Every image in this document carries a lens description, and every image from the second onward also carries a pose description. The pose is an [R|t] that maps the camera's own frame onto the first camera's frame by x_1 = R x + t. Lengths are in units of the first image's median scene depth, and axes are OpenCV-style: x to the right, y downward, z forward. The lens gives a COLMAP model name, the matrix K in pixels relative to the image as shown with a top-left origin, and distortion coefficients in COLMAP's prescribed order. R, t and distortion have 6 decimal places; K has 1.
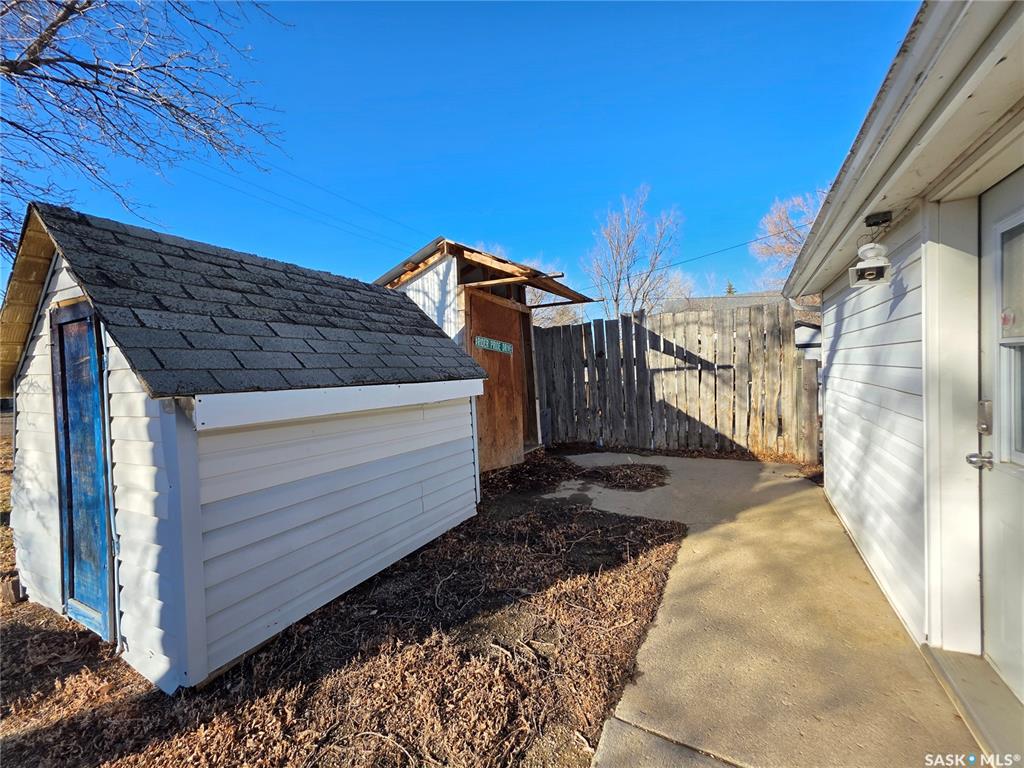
lens RADIAL K [[410.1, 0, 514.3], [0, 410.1, 379.2], [0, 0, 1]] dist [-0.000512, 0.000960]
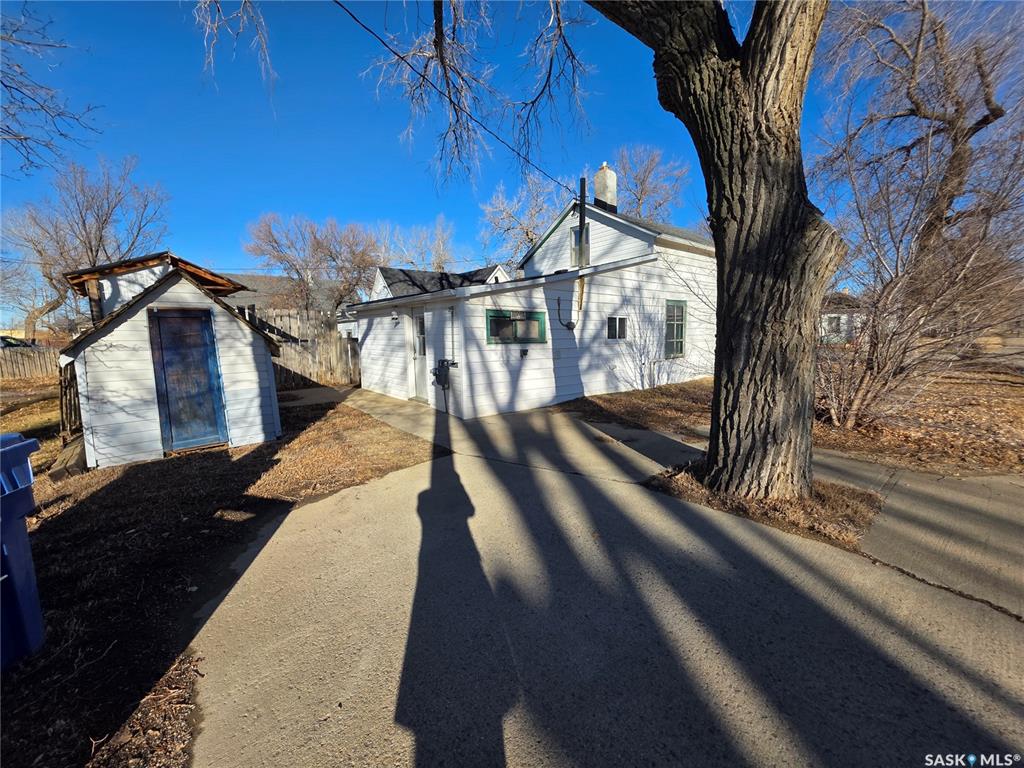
lens RADIAL K [[410.1, 0, 505.3], [0, 410.1, 377.3], [0, 0, 1]] dist [-0.000512, 0.000960]
pose [[0.365931, -0.074839, 0.927628, -0.987404], [0.024561, 0.997191, 0.070762, 0.028985], [-0.930318, -0.003111, 0.366741, -0.593391]]
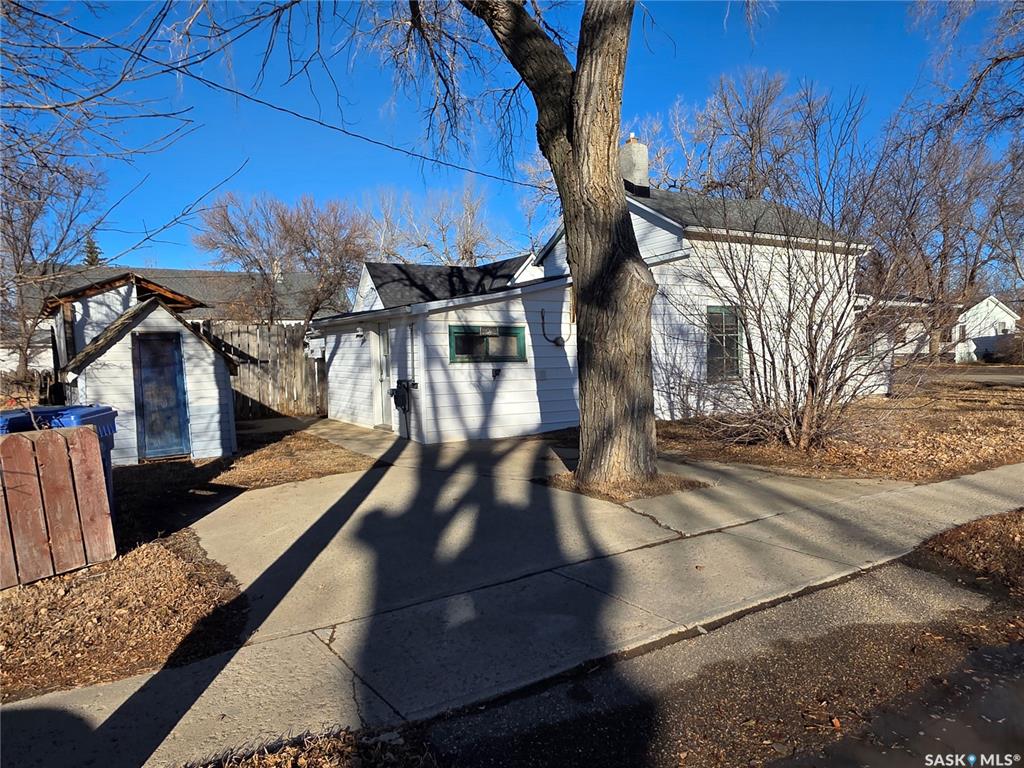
lens RADIAL K [[698.8, 0, 516.2], [0, 698.8, 389.7], [0, 0, 1]] dist [0.001076, -0.008328]
pose [[0.472733, -0.029517, 0.880711, -1.515542], [0.028754, 0.999423, 0.018062, 0.062675], [-0.880737, 0.016786, 0.473309, -1.211548]]
